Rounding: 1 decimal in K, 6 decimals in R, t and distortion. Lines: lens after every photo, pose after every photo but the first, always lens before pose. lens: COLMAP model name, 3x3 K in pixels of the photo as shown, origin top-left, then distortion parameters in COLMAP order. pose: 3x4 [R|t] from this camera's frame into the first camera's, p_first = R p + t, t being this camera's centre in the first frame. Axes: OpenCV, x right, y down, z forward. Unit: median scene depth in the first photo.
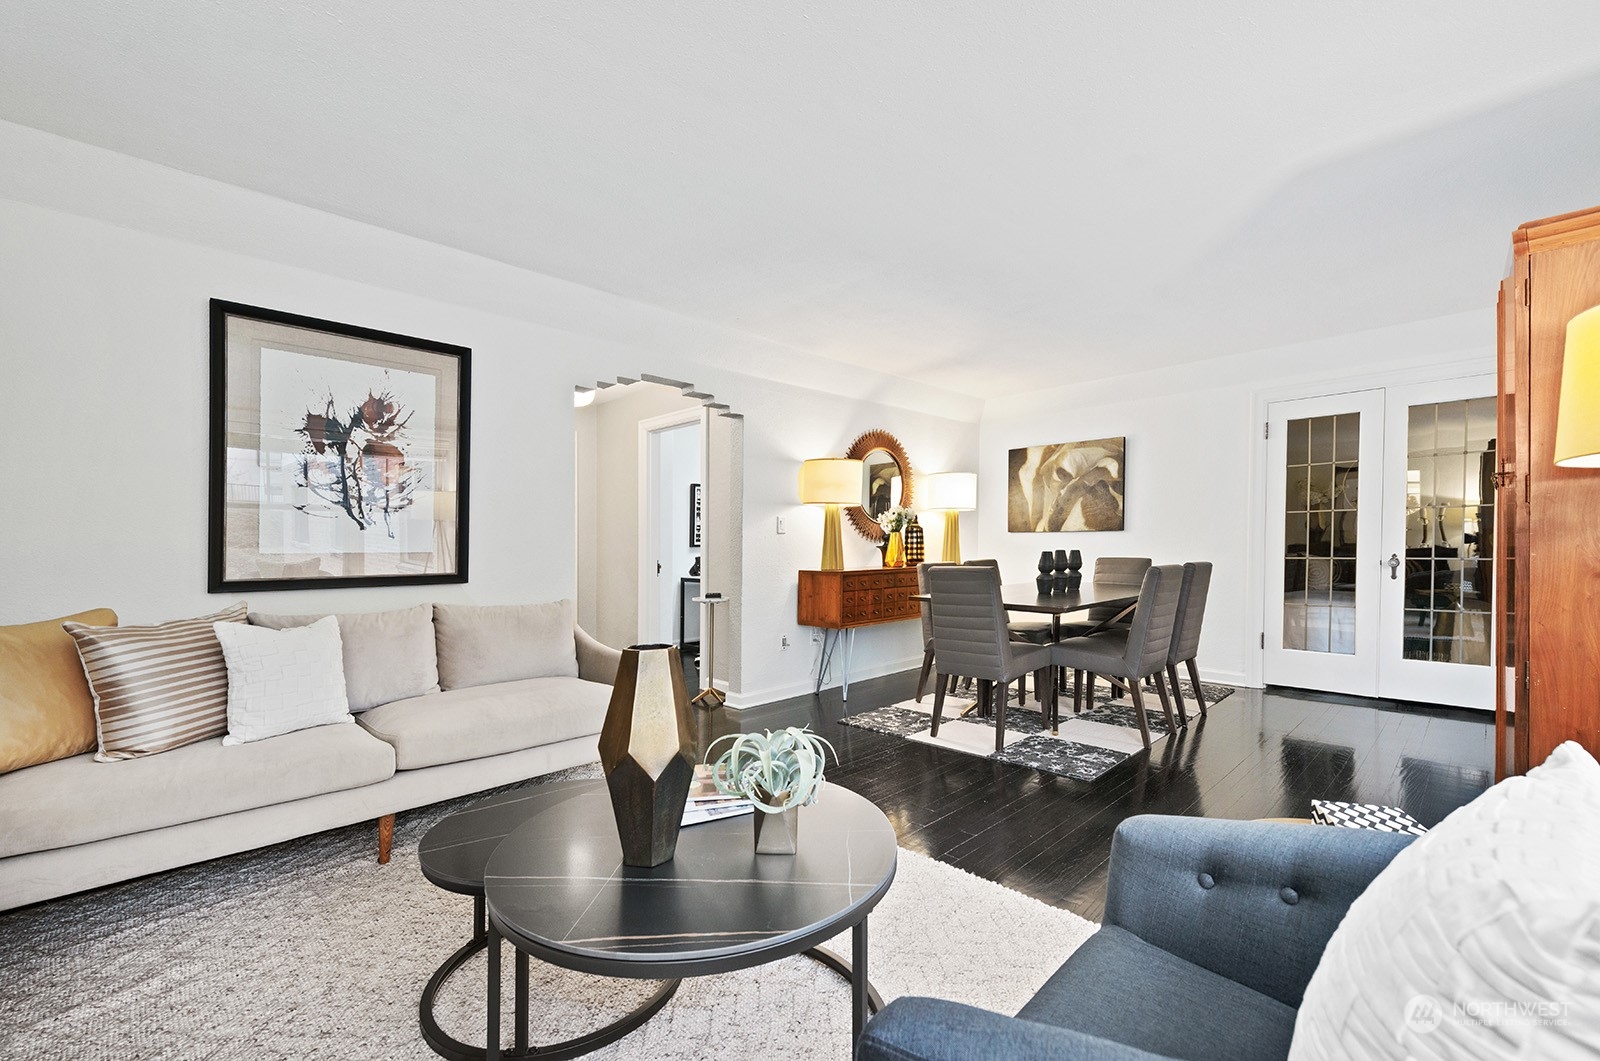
lens RADIAL K [[658.9, 0, 794.8], [0, 658.9, 553.9], [0, 0, 1]] dist [-0.003591, -0.000645]
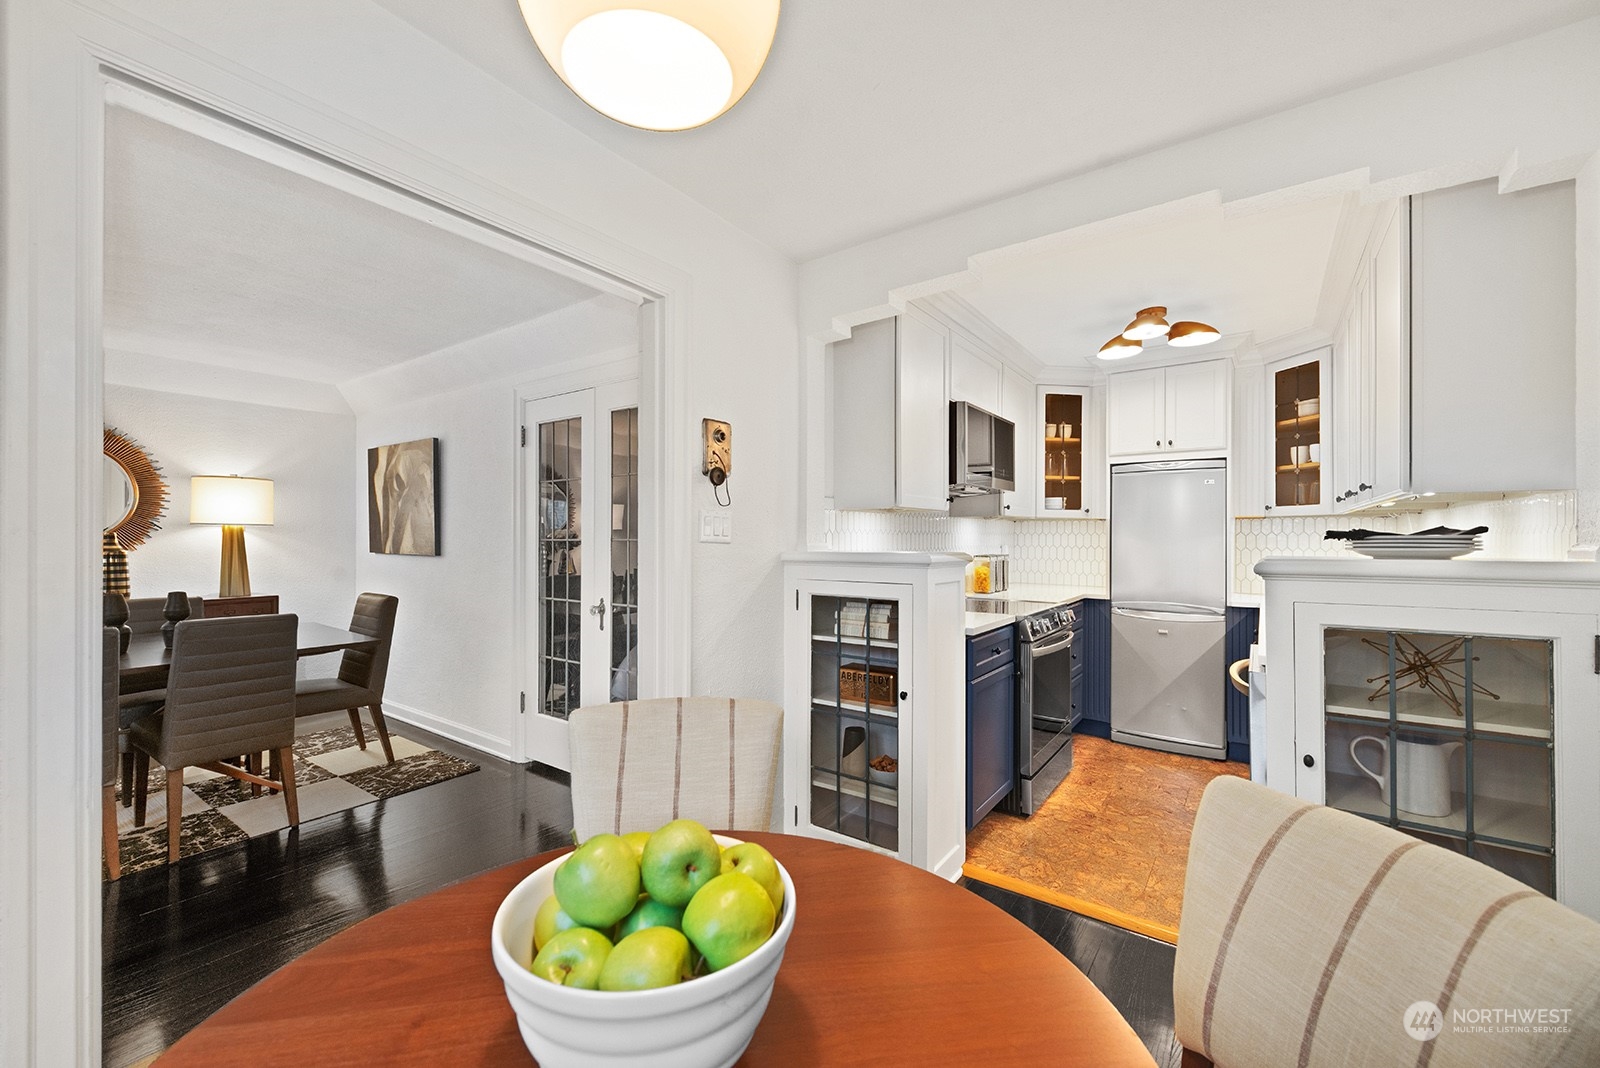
lens RADIAL K [[658.9, 0, 794.3], [0, 658.9, 534.1], [0, 0, 1]] dist [-0.003591, -0.000645]
pose [[0.978353, 0.013551, 0.206497, 0.752035], [-0.008190, 0.999607, -0.026796, -0.044154], [-0.206779, 0.024524, 0.978080, 0.140512]]
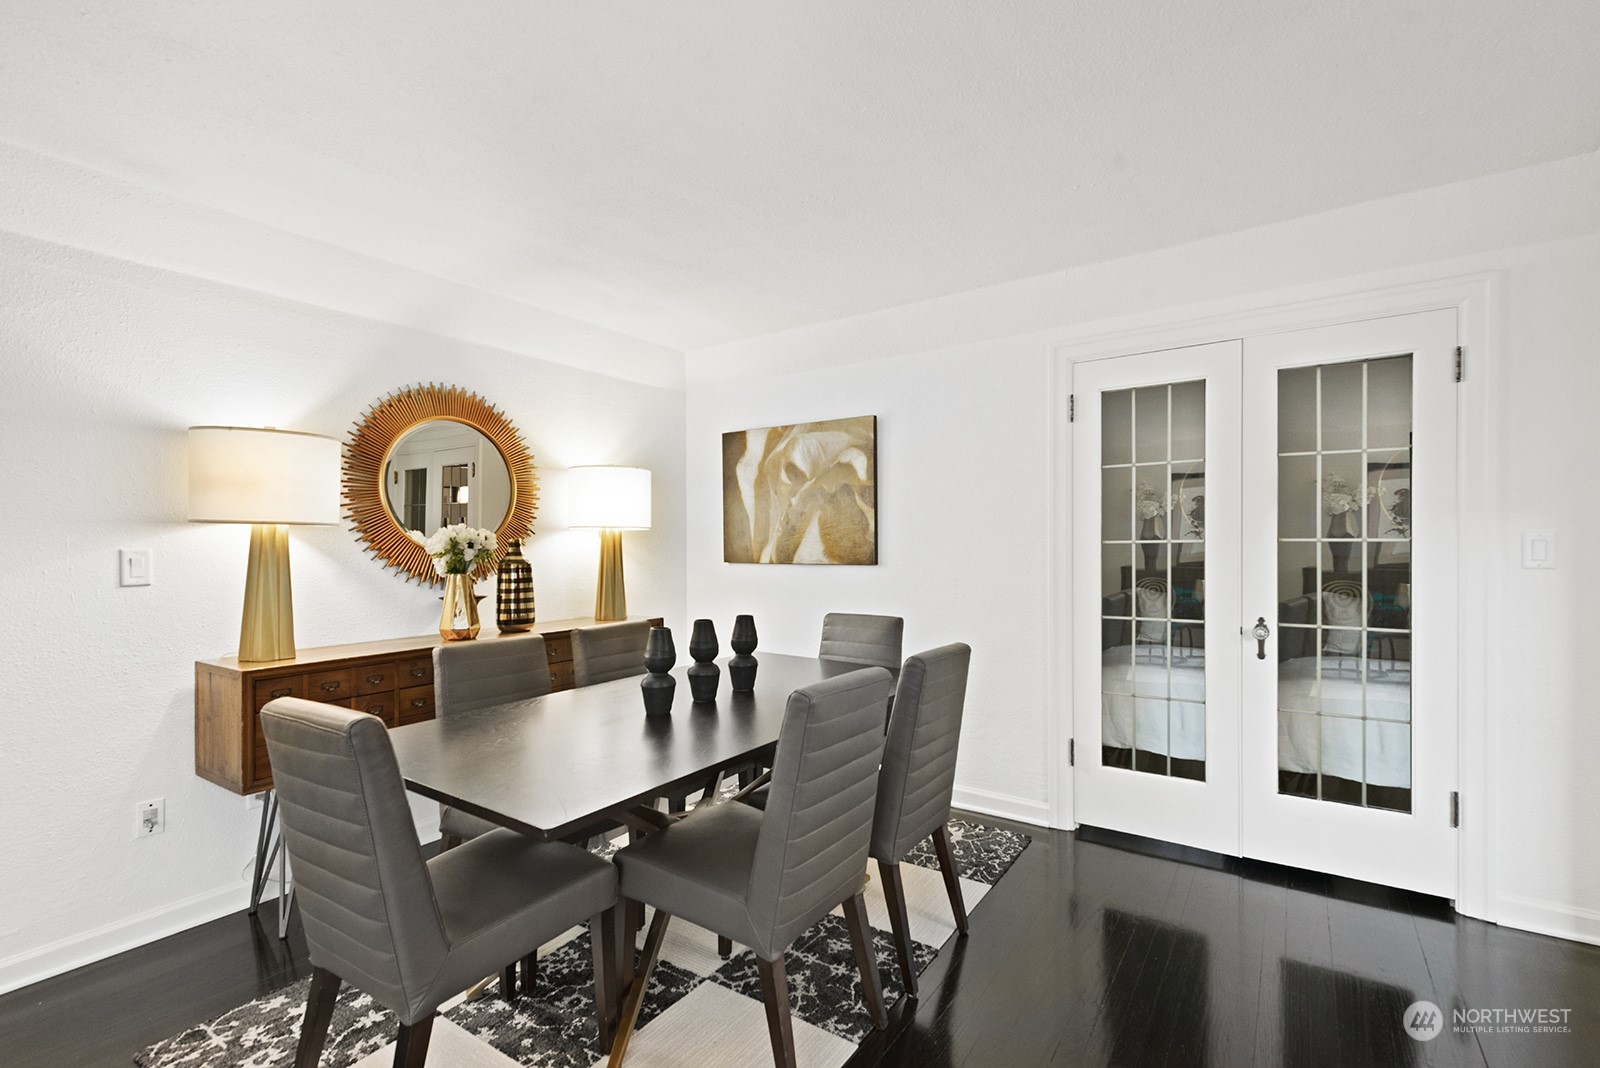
lens RADIAL K [[731.7, 0, 796.6], [0, 731.7, 539.5], [0, 0, 1]] dist [0.006625, 0.000083]
pose [[0.975950, 0.002458, 0.217980, 0.274134], [0.003534, 0.999627, -0.027096, -0.041121], [-0.217965, 0.027215, 0.975577, 0.338884]]
